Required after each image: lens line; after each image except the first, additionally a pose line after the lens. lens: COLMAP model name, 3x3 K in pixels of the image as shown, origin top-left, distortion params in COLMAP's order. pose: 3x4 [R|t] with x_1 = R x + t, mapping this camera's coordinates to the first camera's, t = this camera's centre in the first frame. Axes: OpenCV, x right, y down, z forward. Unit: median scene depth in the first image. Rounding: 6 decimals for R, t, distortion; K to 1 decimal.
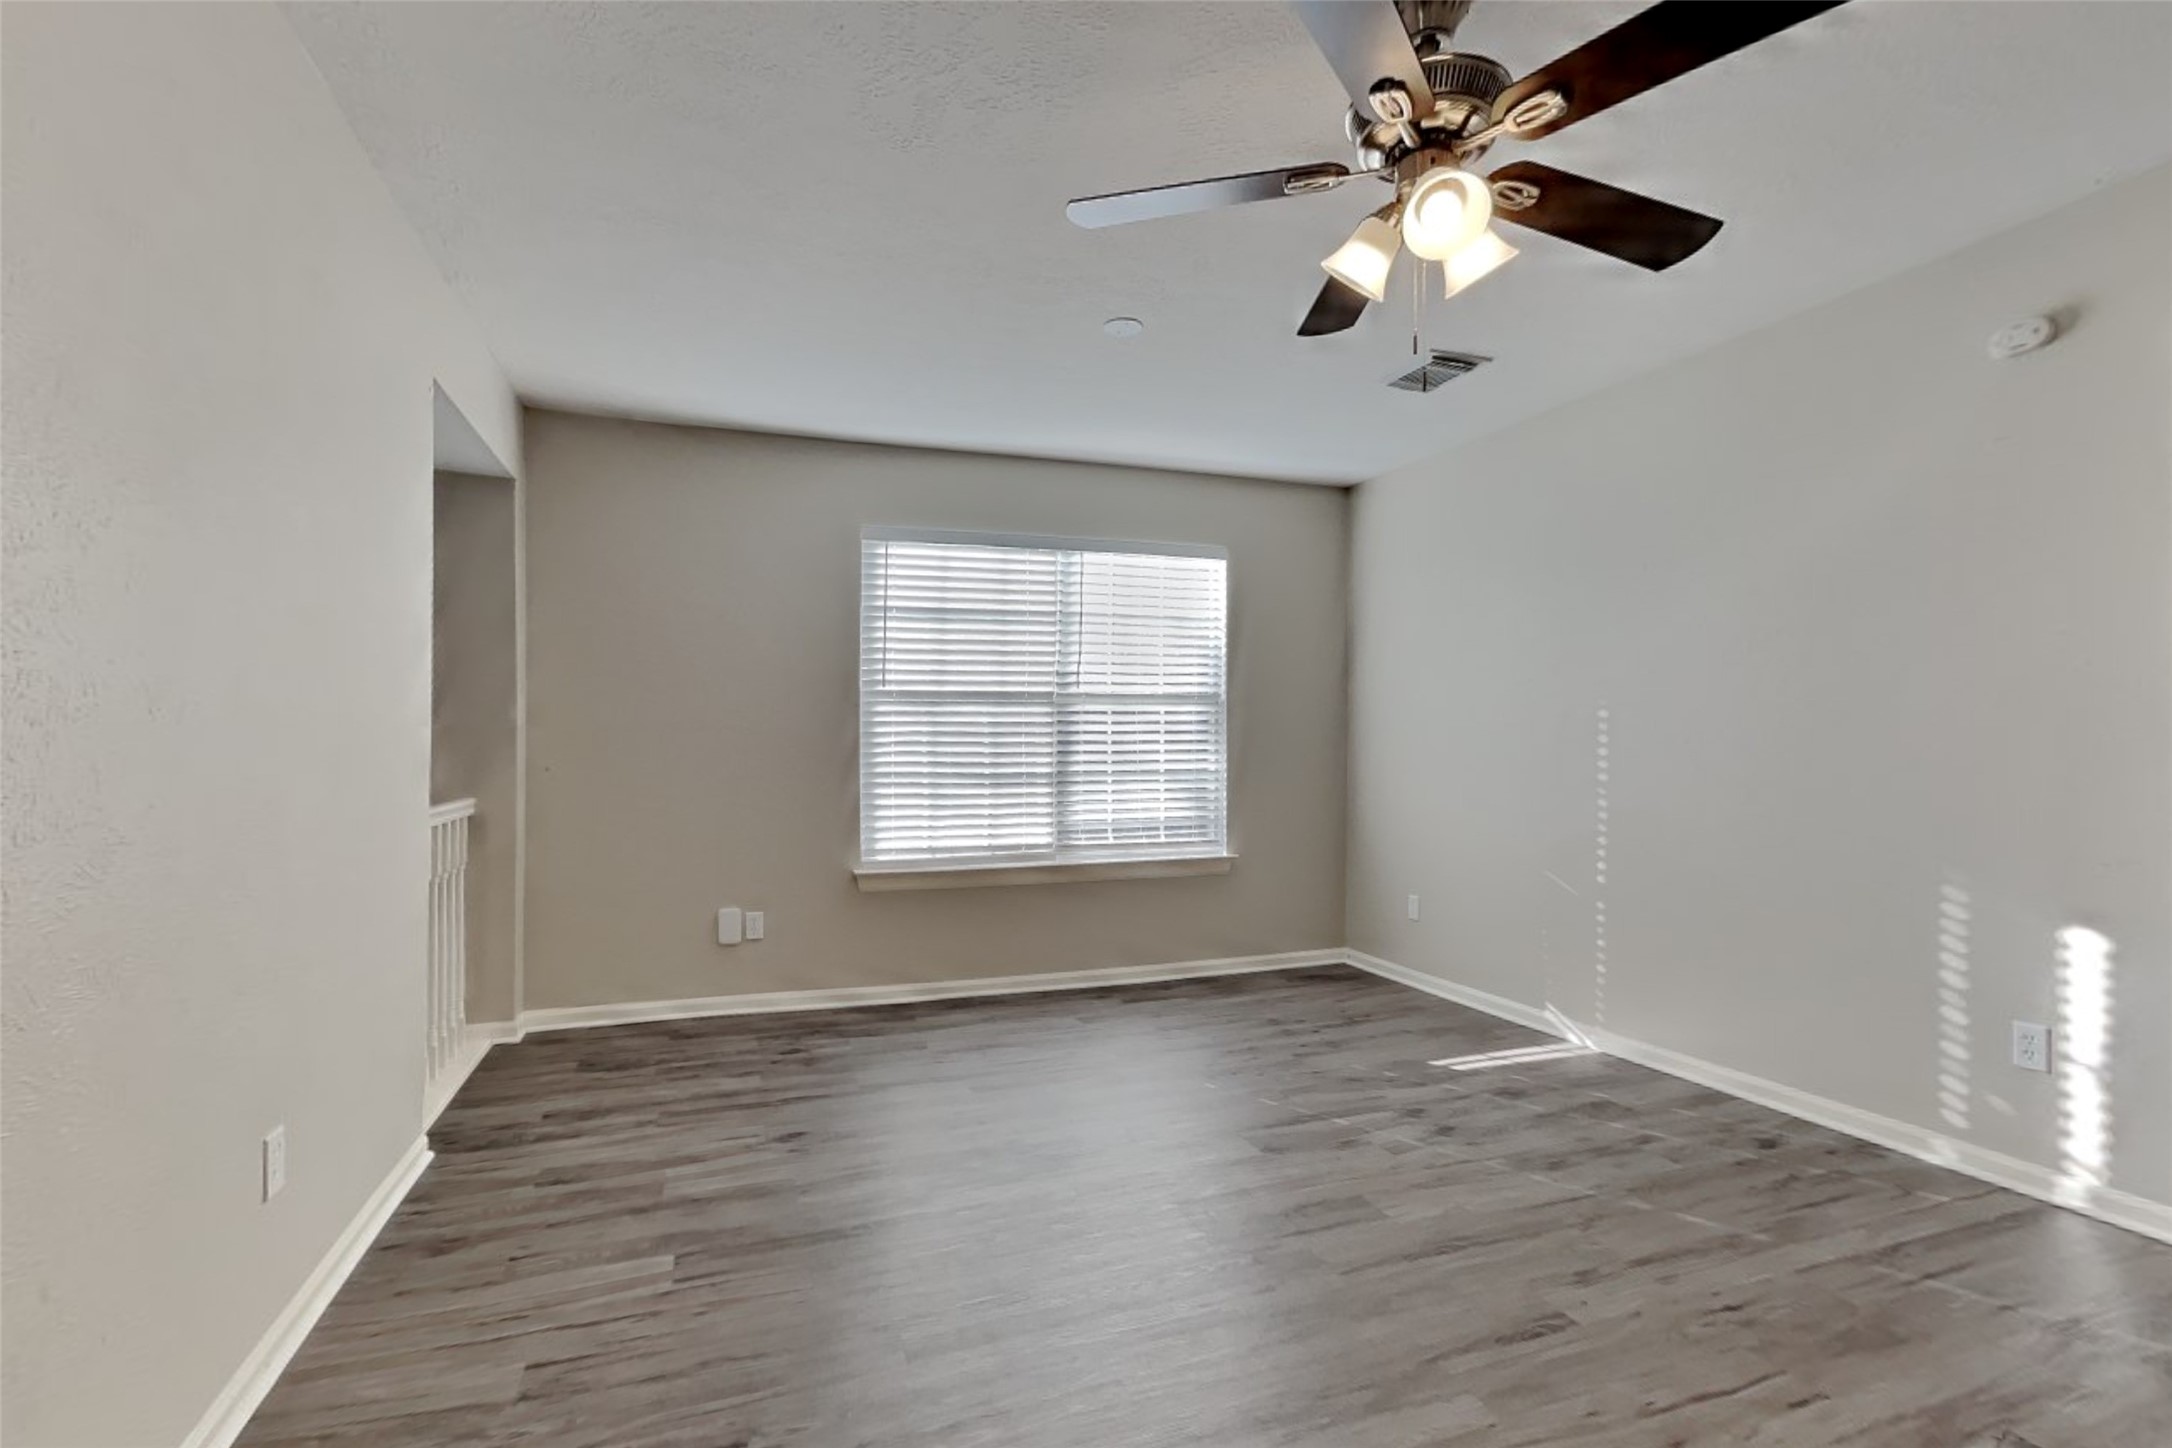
lens RADIAL K [[990.3, 0, 1086.0], [0, 990.3, 724.0], [0, 0, 1]] dist [-0.054753, 0.000321]
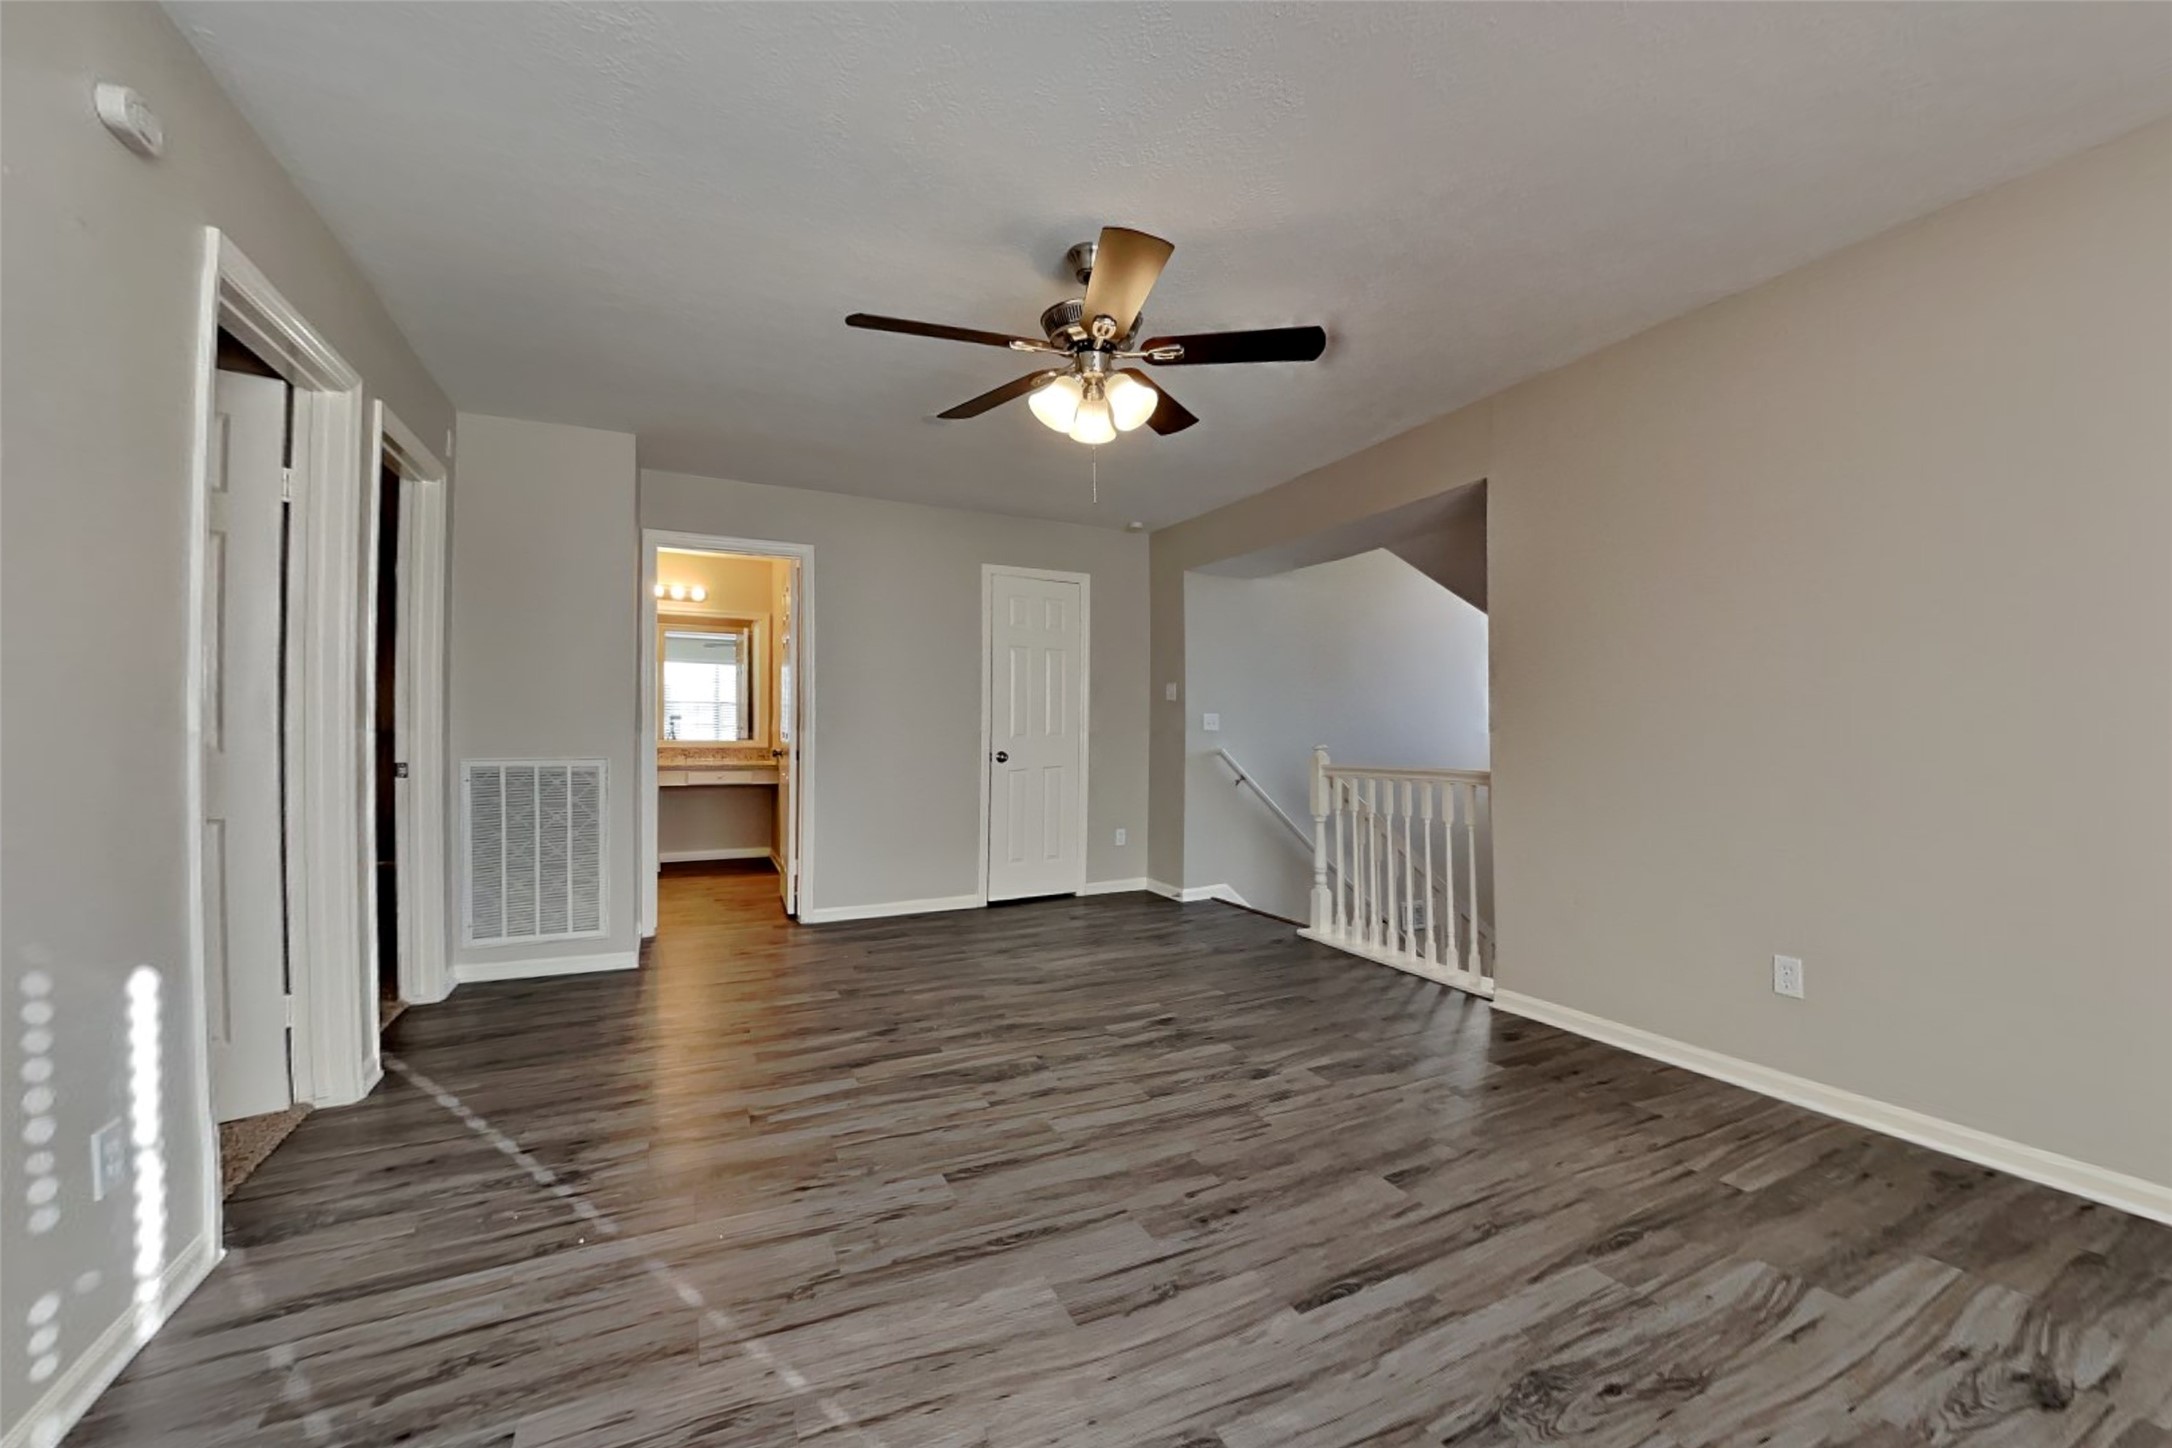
lens RADIAL K [[771.0, 0, 1086.0], [0, 771.0, 724.0], [0, 0, 1]] dist [0.000406, -0.000005]
pose [[-0.995374, 0.015255, -0.094861, 0.346647], [0.016635, 0.999767, -0.013779, 0.039437], [0.094629, -0.015294, -0.995395, 1.710856]]
